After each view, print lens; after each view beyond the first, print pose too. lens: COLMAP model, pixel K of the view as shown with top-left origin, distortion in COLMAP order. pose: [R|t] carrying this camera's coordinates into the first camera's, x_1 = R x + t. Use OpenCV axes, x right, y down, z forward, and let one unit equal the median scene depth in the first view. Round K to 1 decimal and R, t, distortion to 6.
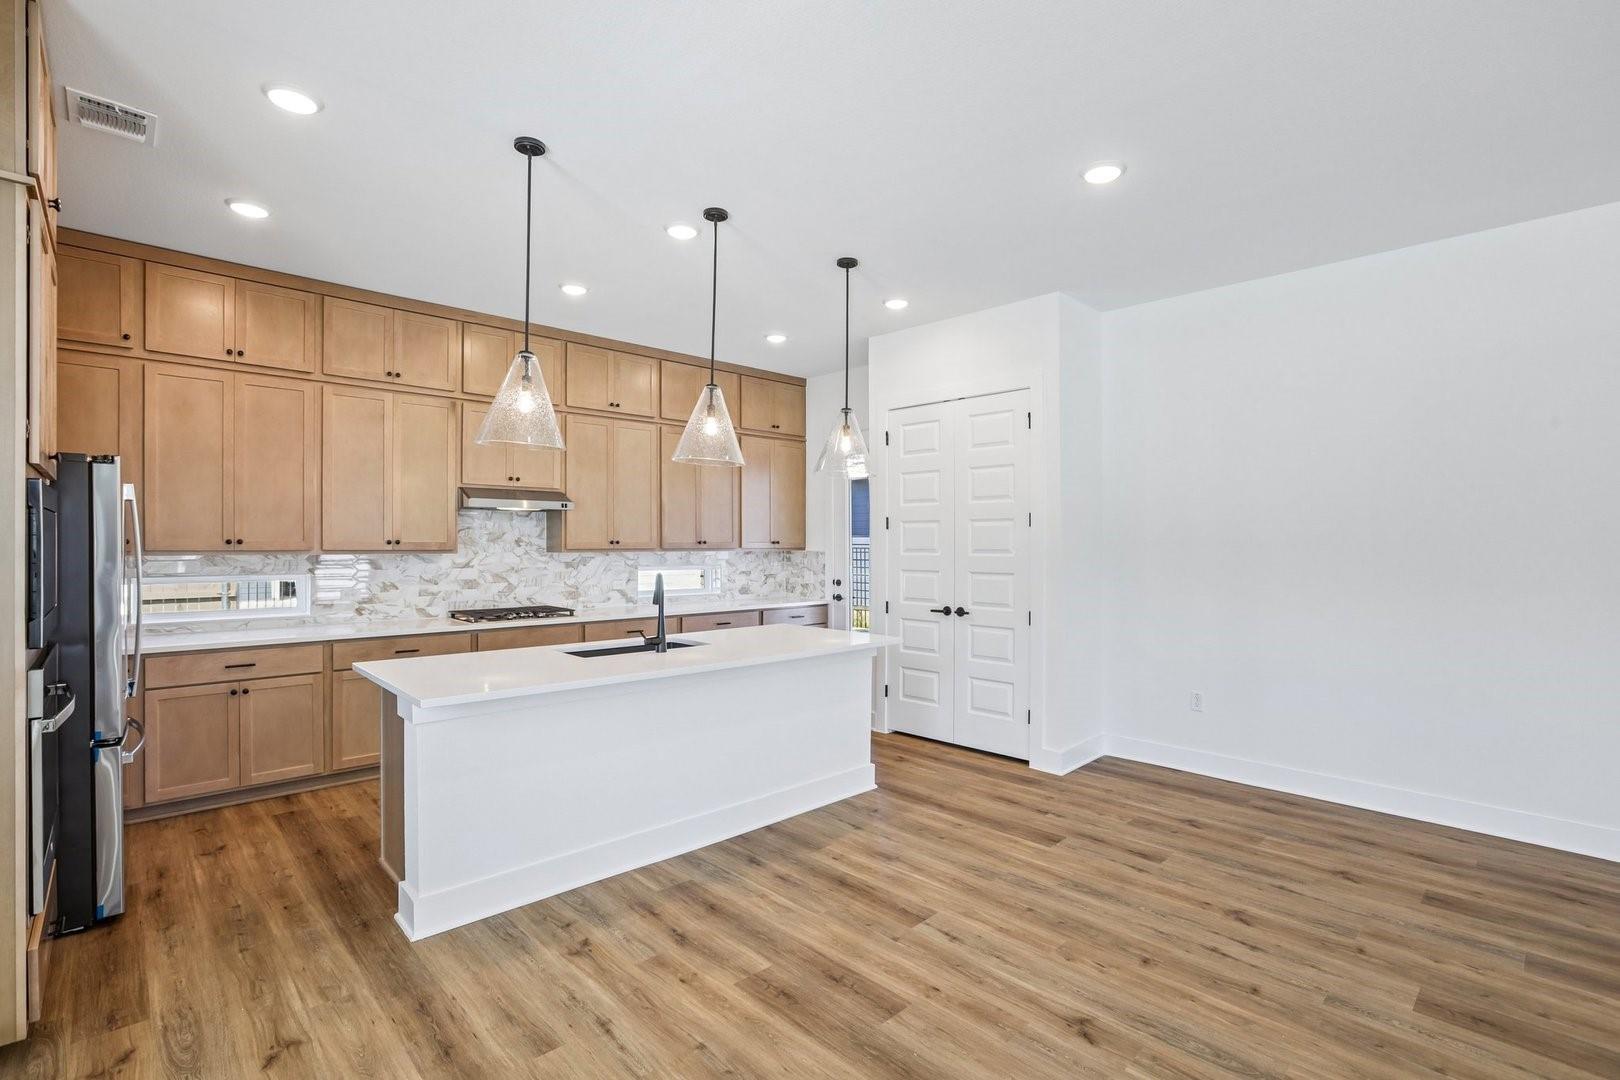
lens RADIAL K [[745.7, 0, 803.5], [0, 745.7, 536.8], [0, 0, 1]] dist [-0.033574, 0.008240]
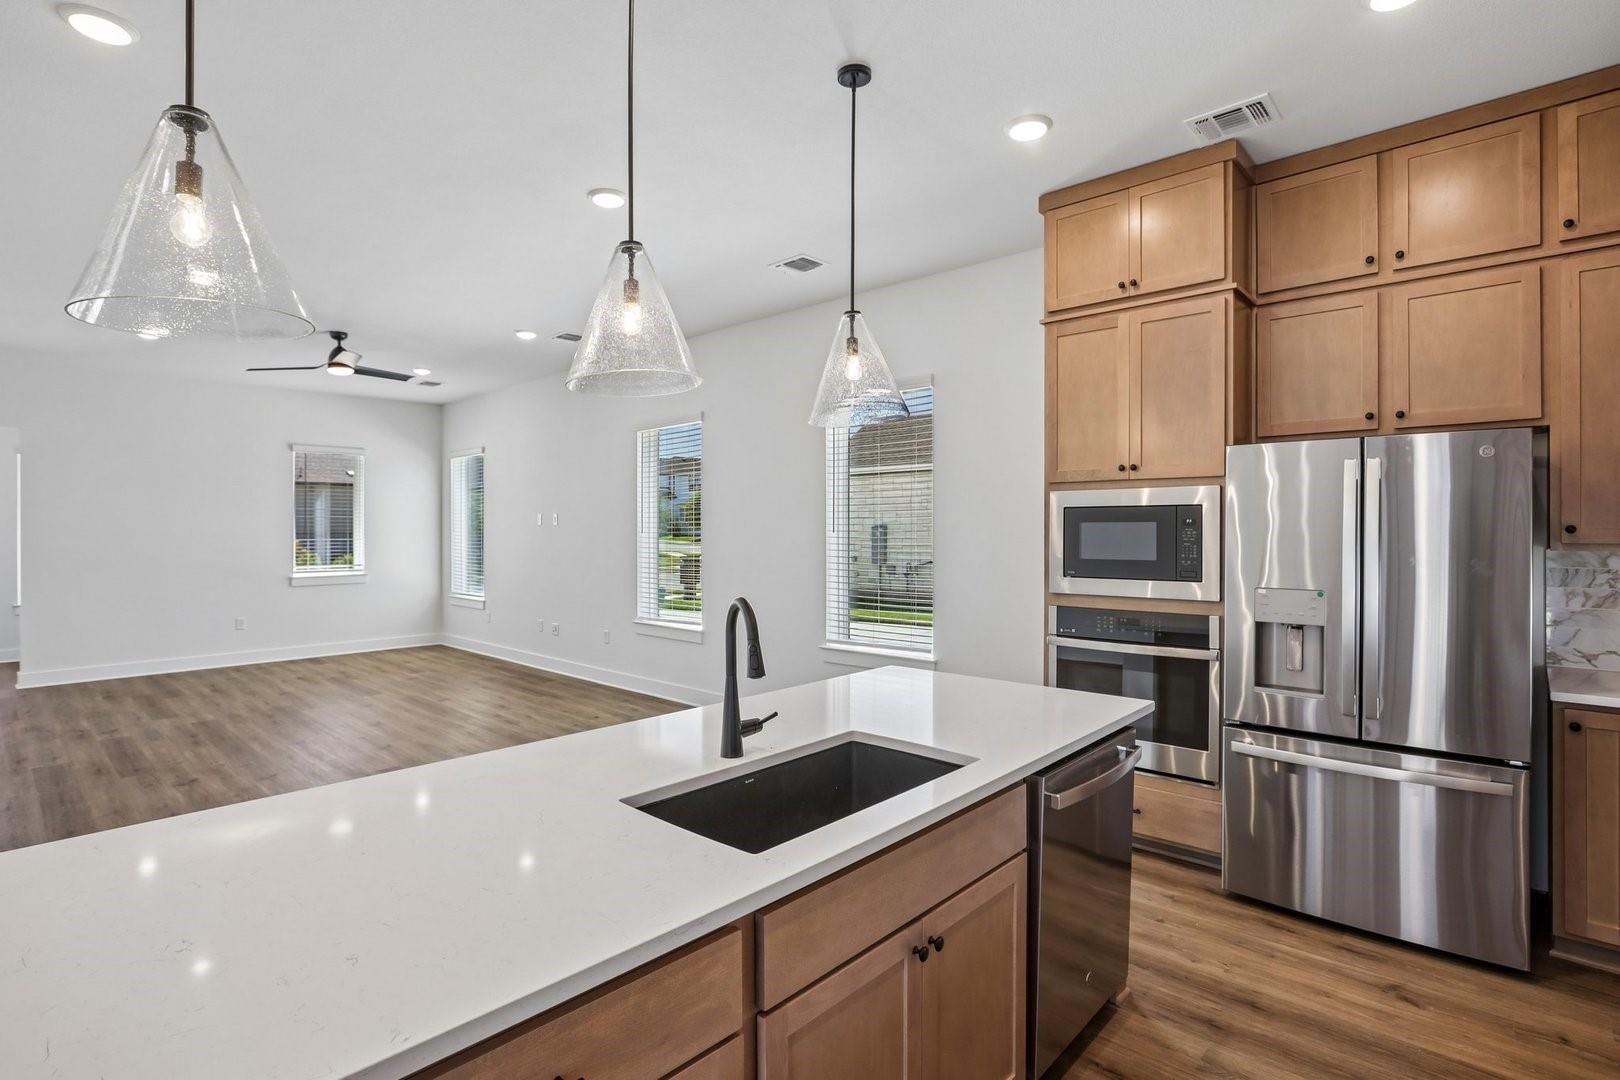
lens RADIAL K [[793.4, 0, 810.1], [0, 793.4, 527.4], [0, 0, 1]] dist [-0.021258, 0.000983]
pose [[-0.997824, -0.001031, -0.065928, -0.222571], [-0.000151, 0.999911, -0.013352, 0.015225], [0.065936, -0.013313, -0.997735, 1.667322]]
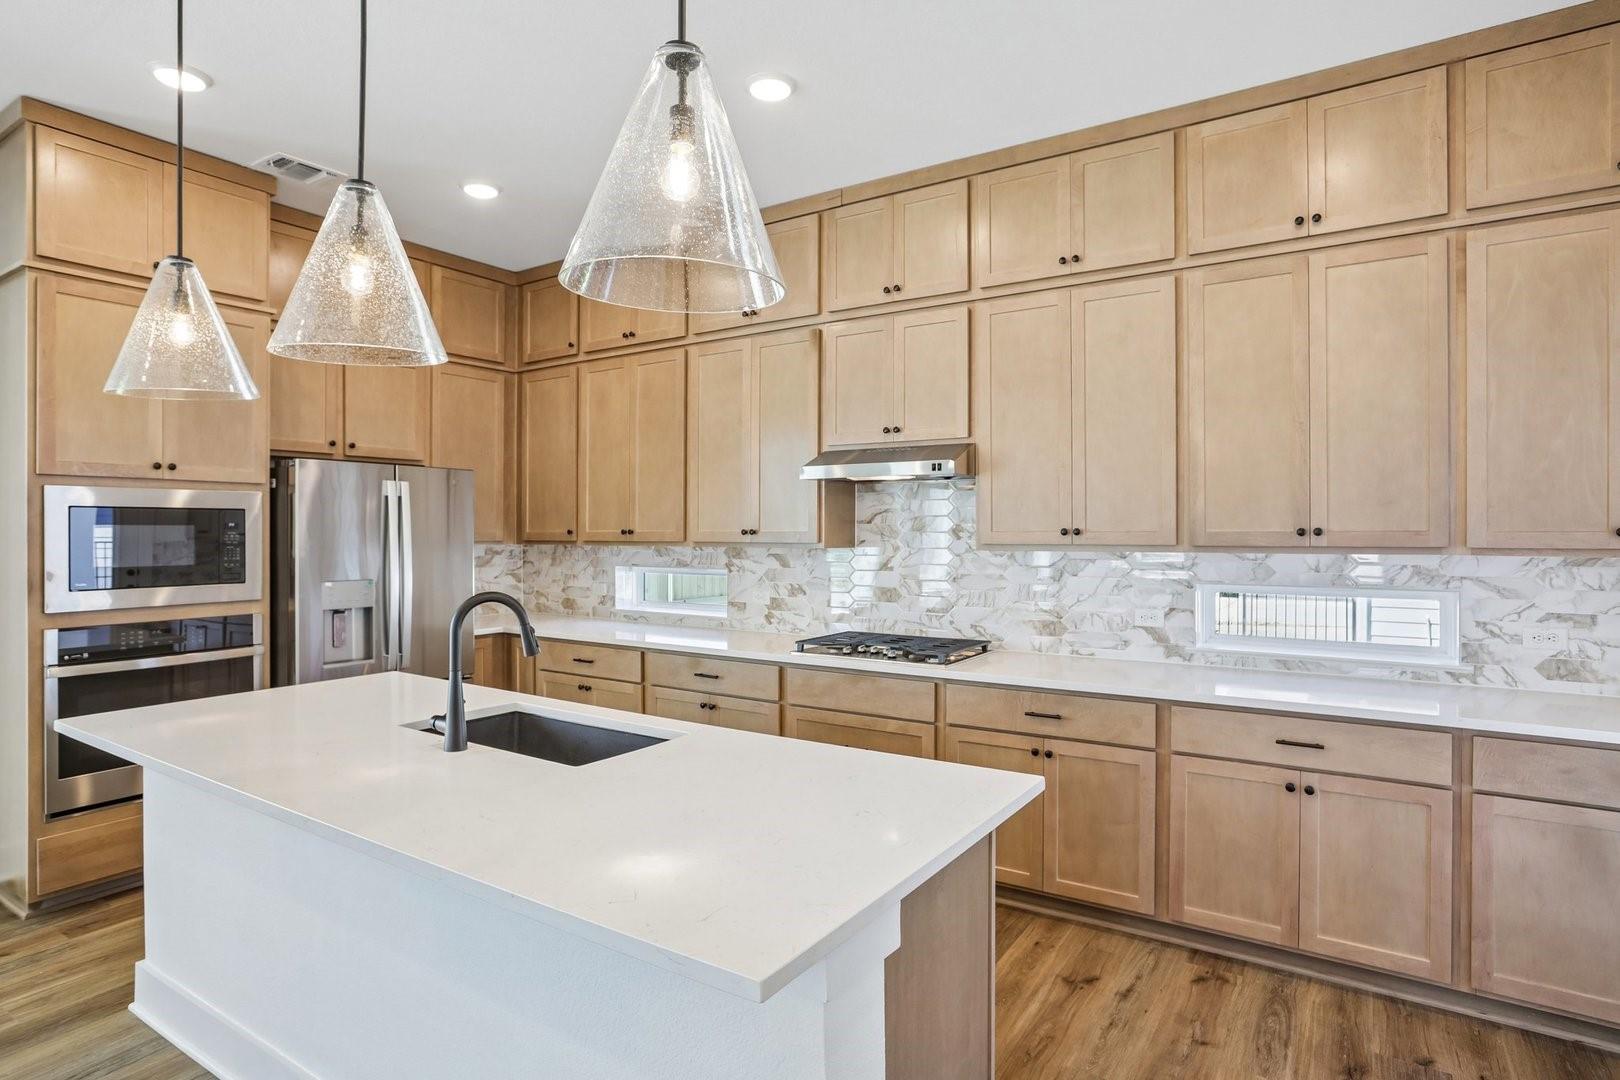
lens RADIAL K [[868.8, 0, 815.5], [0, 868.8, 538.6], [0, 0, 1]] dist [-0.027302, 0.010871]
pose [[0.231484, 0.006307, -0.972818, 0.475640], [0.008937, 0.999923, 0.008609, 0.008989], [0.972798, -0.010687, 0.231410, 1.196186]]
